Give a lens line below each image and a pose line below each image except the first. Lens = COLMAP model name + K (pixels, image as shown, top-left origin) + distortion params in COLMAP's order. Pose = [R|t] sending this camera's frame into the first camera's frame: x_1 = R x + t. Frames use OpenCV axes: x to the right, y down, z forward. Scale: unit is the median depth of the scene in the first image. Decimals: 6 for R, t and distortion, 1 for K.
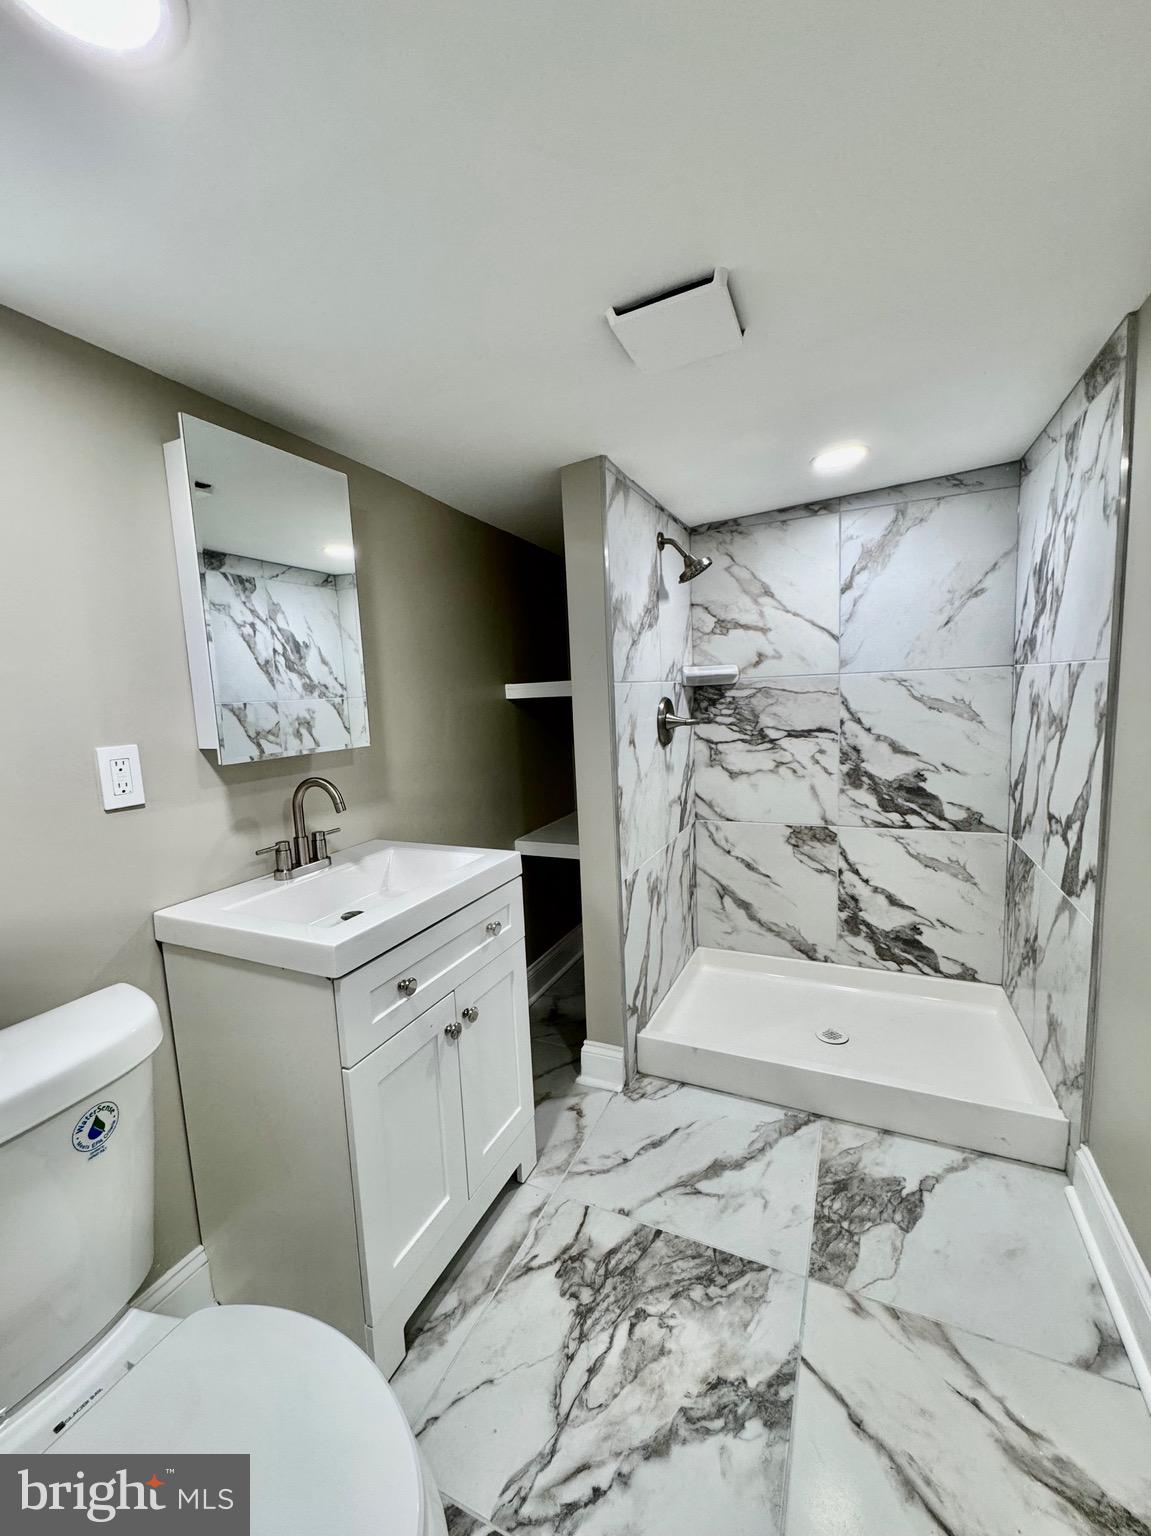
lens RADIAL K [[620.6, 0, 572.7], [0, 620.6, 768.1], [0, 0, 1]] dist [-0.002053, 0.000133]
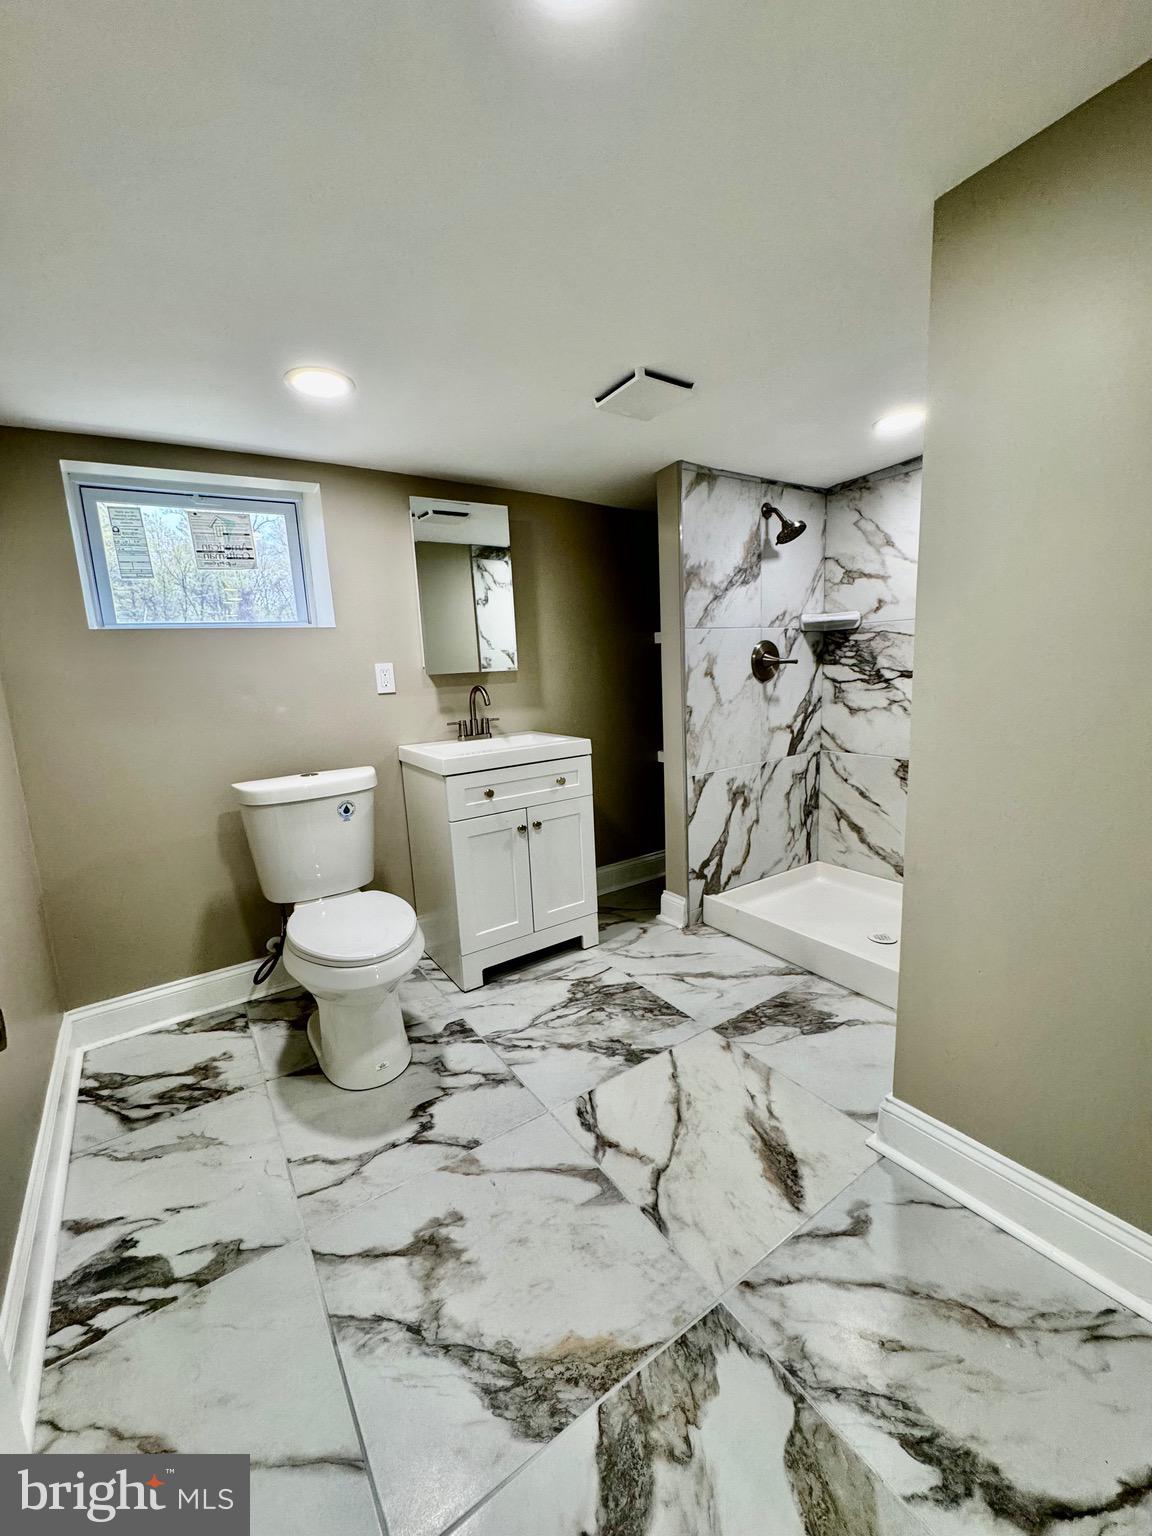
lens RADIAL K [[620.6, 0, 585.4], [0, 620.6, 769.7], [0, 0, 1]] dist [-0.002053, 0.000133]
pose [[0.857105, 0.092727, -0.506728, 0.549591], [-0.055750, 0.994585, 0.087703, 0.058208], [0.512116, -0.046921, 0.857633, -0.273898]]
